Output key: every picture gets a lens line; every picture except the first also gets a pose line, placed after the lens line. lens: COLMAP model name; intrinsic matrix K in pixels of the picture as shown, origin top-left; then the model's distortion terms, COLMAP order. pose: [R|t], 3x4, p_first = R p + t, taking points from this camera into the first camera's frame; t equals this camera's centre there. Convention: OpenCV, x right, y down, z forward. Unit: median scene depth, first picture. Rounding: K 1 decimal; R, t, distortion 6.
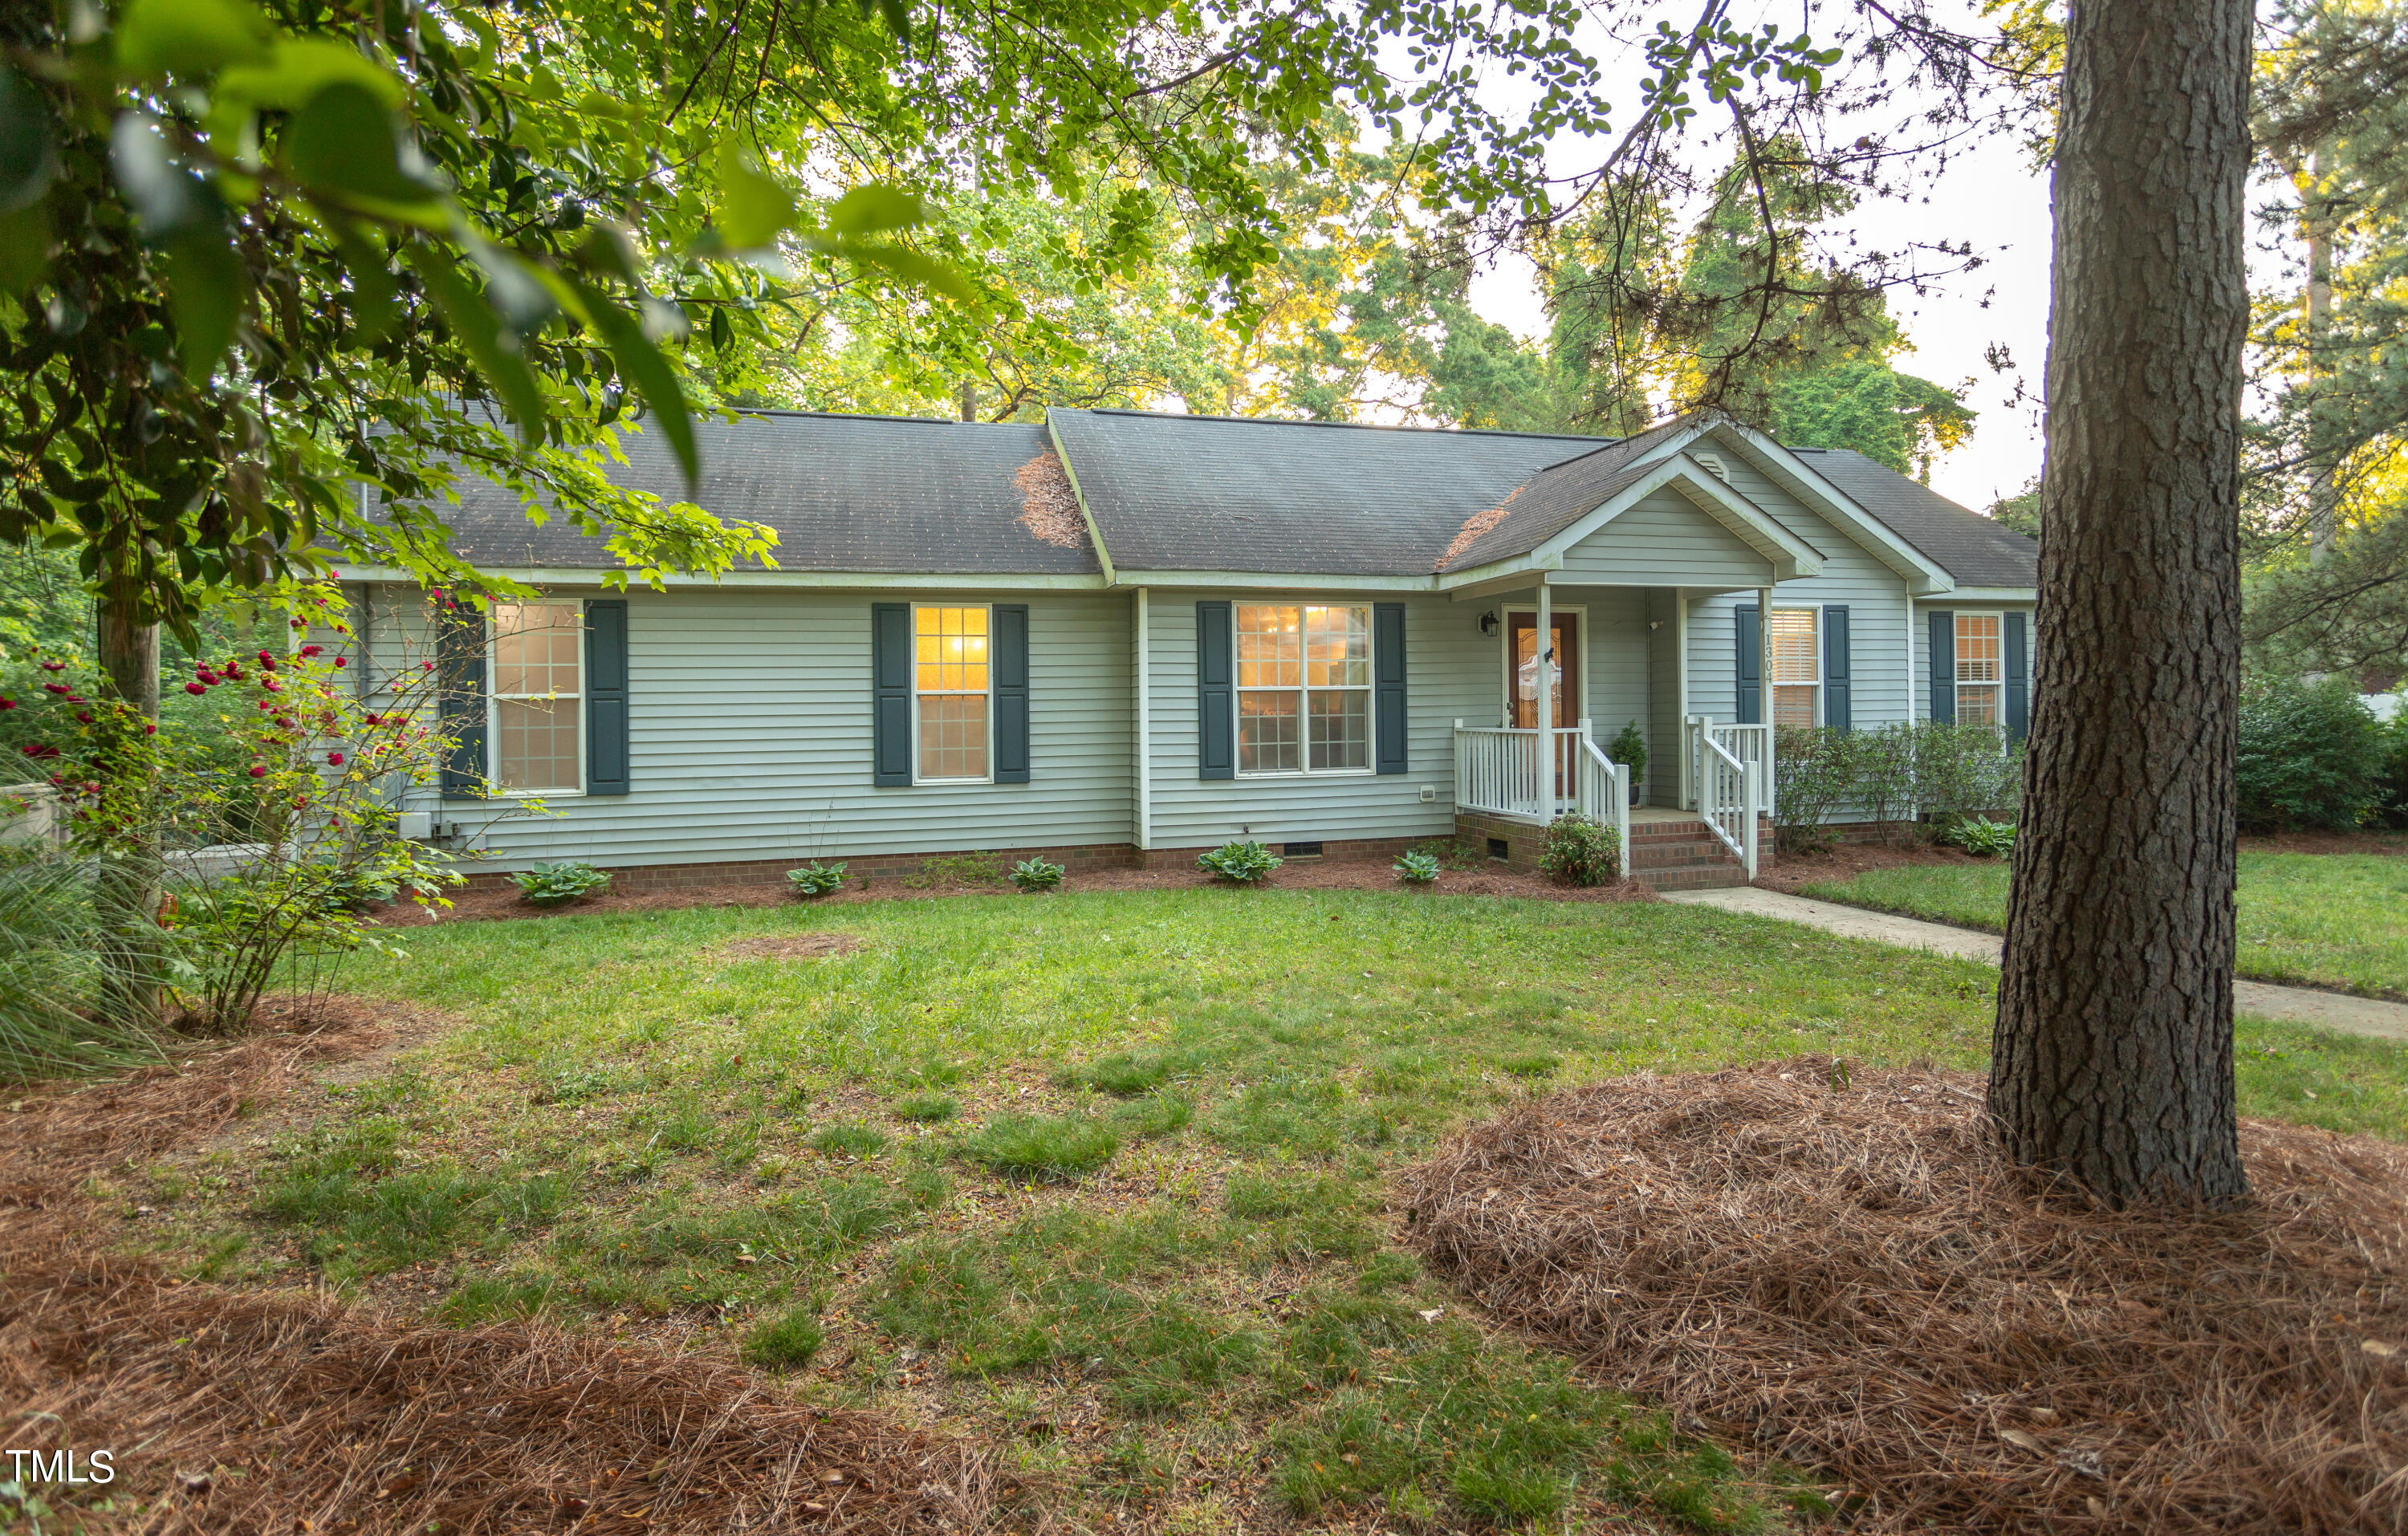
lens RADIAL K [[1276.4, 0, 1236.5], [0, 1276.4, 709.8], [0, 0, 1]] dist [0.000394, -0.000165]
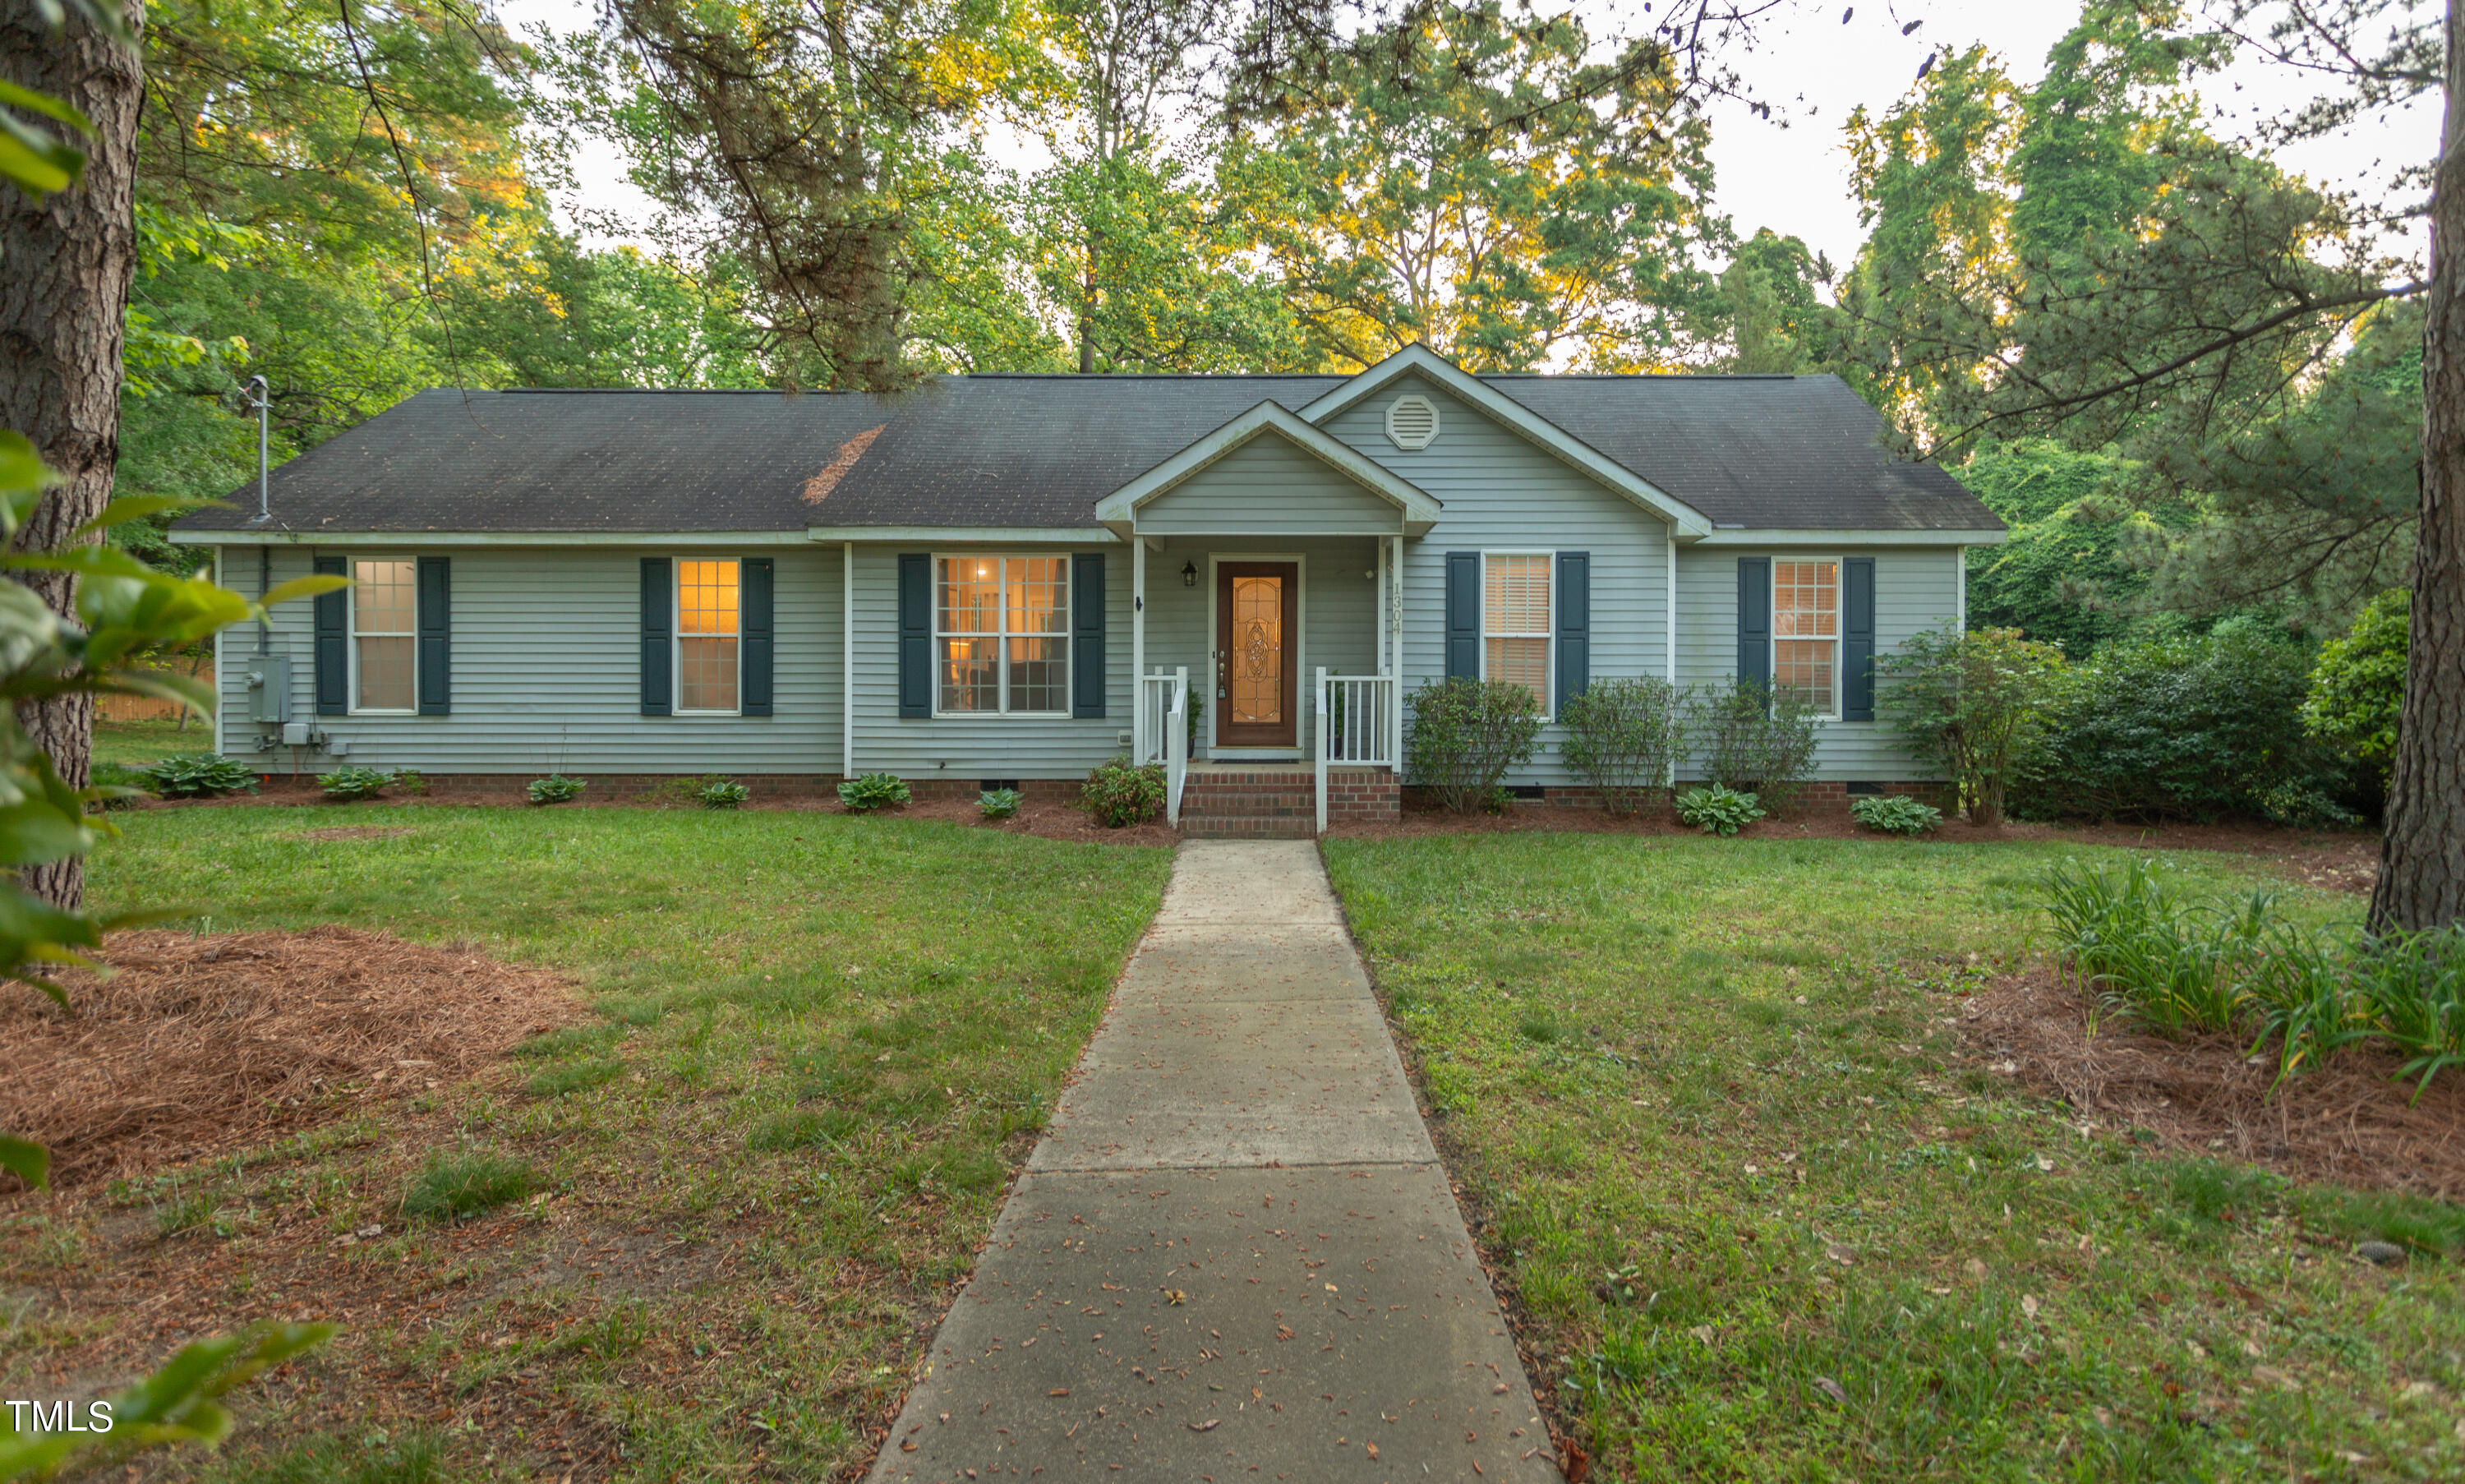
lens RADIAL K [[1282.2, 0, 1264.2], [0, 1282.2, 678.5], [0, 0, 1]] dist [-0.001459, -0.000295]
pose [[0.957645, 0.019865, -0.287265, 0.585245], [-0.015180, 0.999713, 0.018527, -0.003713], [0.287551, -0.013382, 0.957672, 0.039343]]
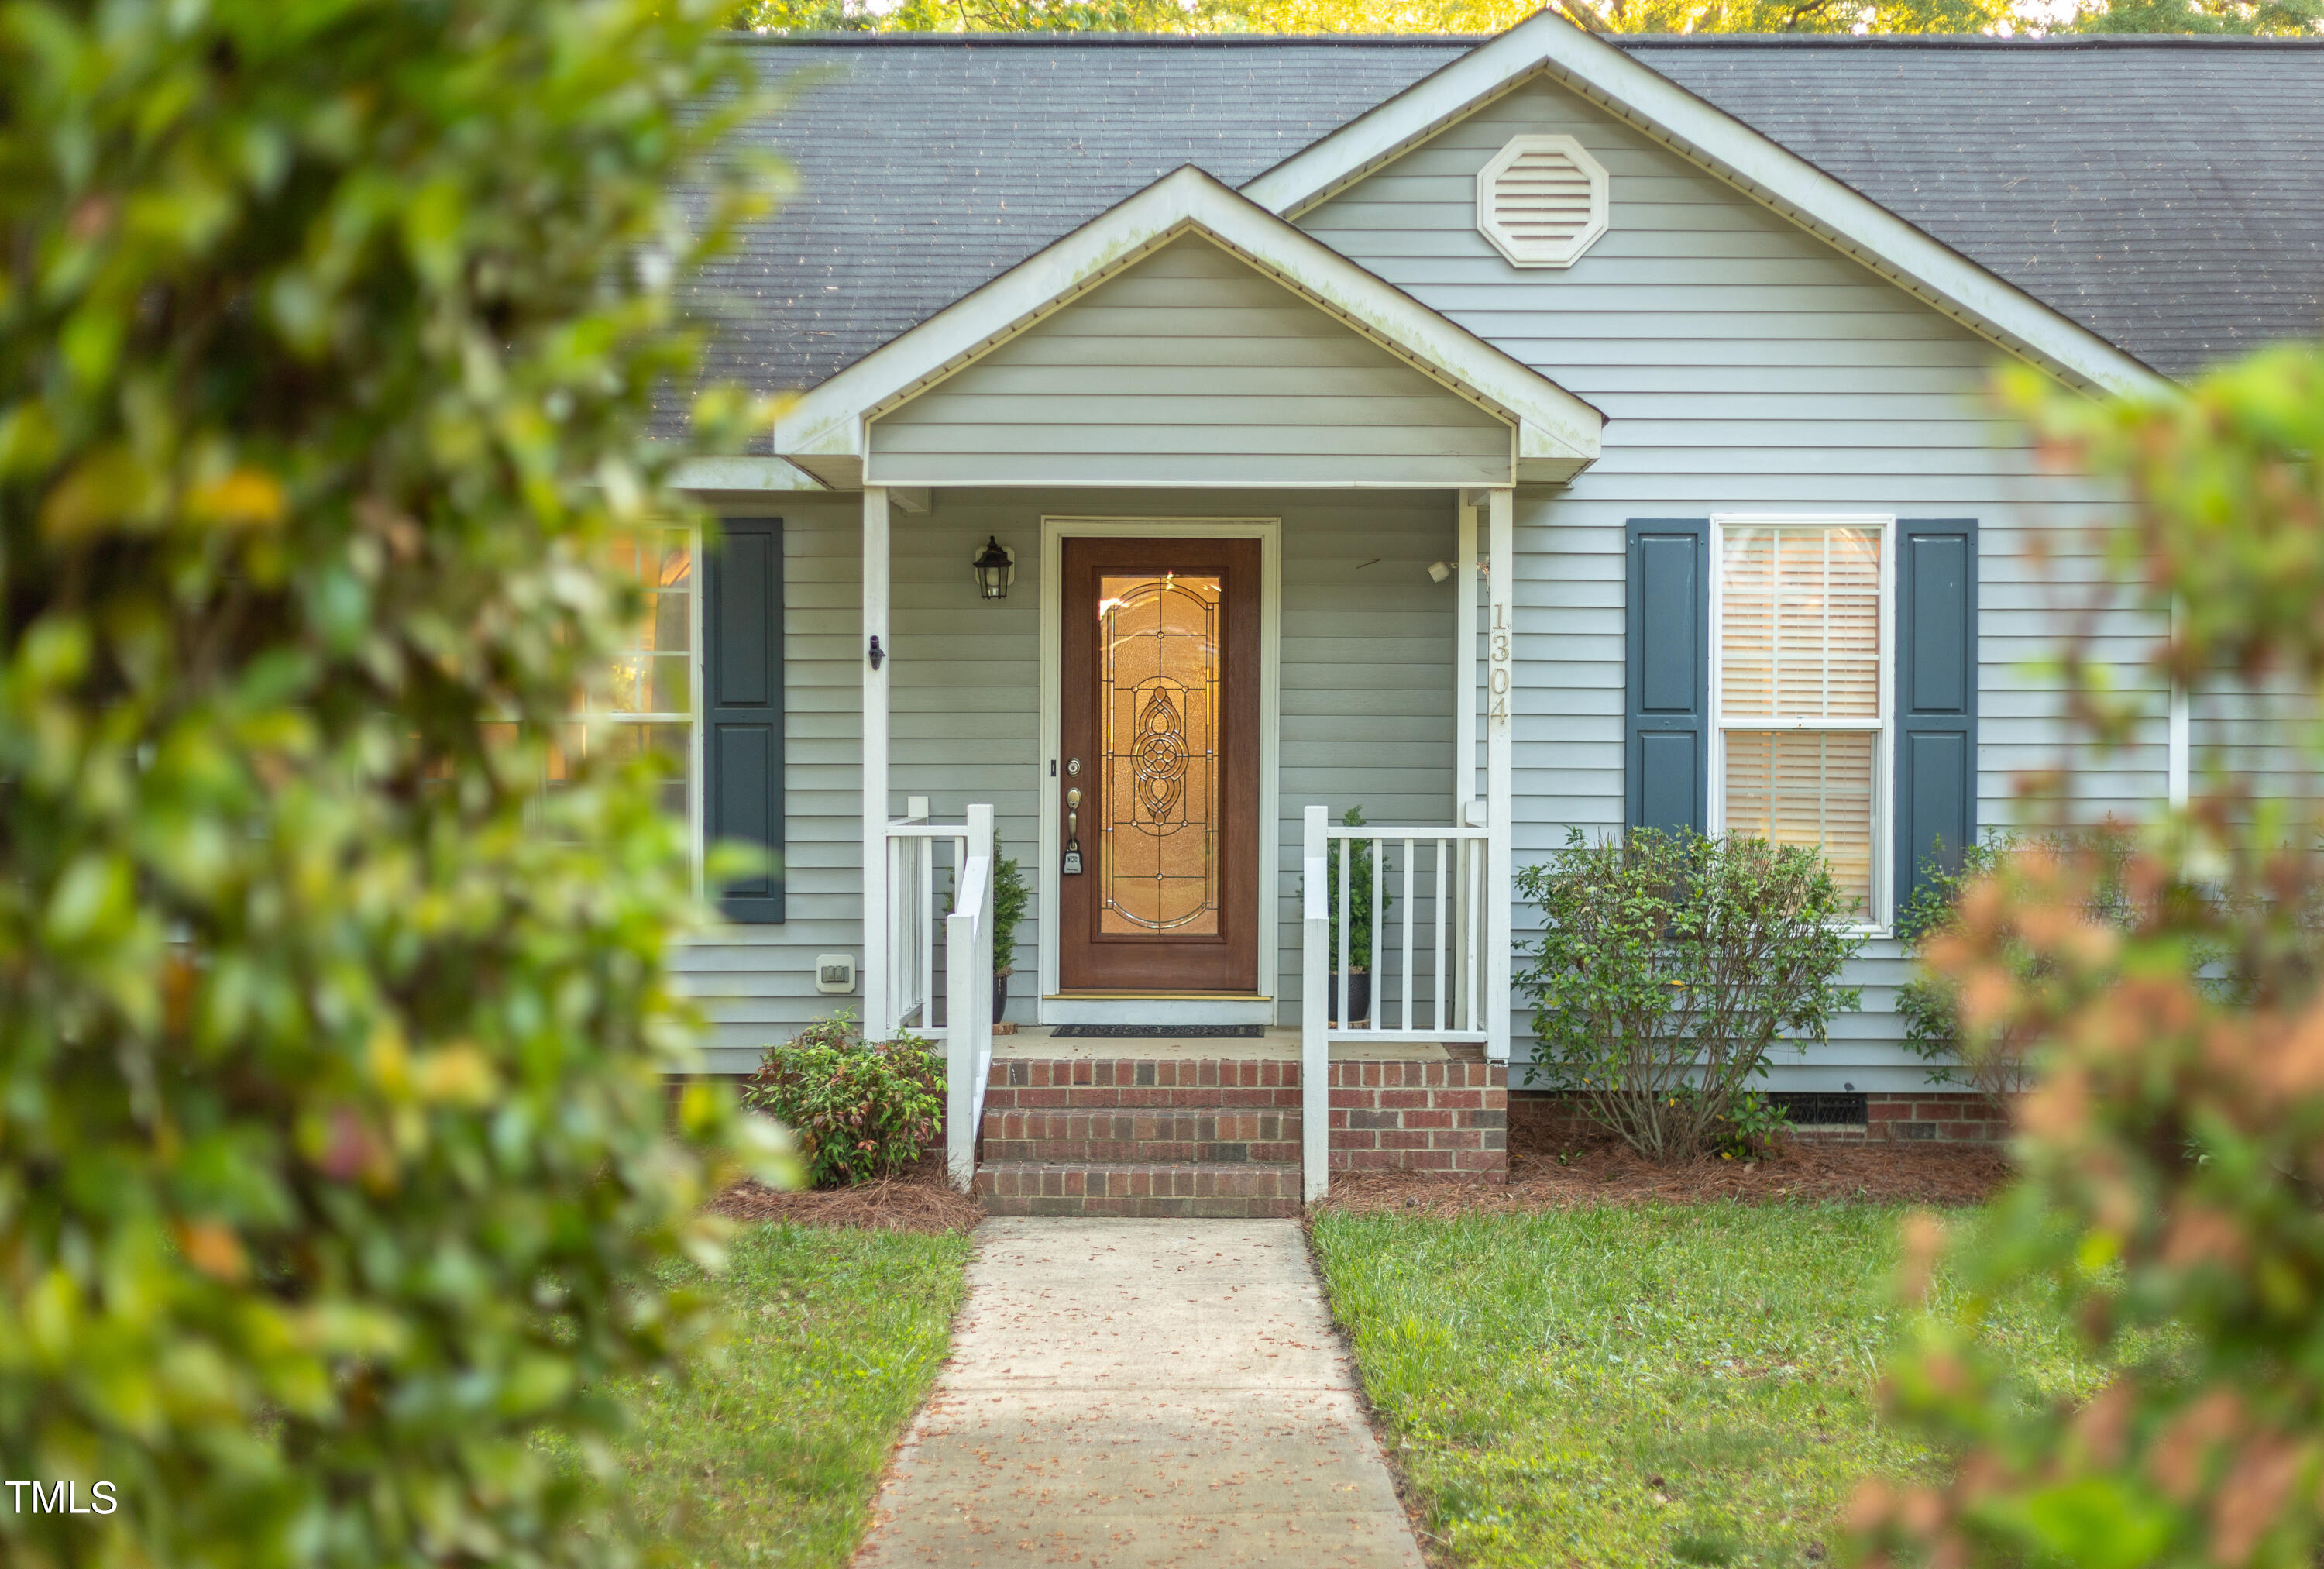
lens RADIAL K [[3801.8, 0, 1162.0], [0, 3801.8, 784.5], [0, 0, 1]] dist [-0.008611, -0.040283]
pose [[0.956610, 0.021322, -0.290589, 0.646706], [-0.016540, 0.999684, 0.018904, -0.022756], [0.290901, -0.013277, 0.956661, -0.170419]]
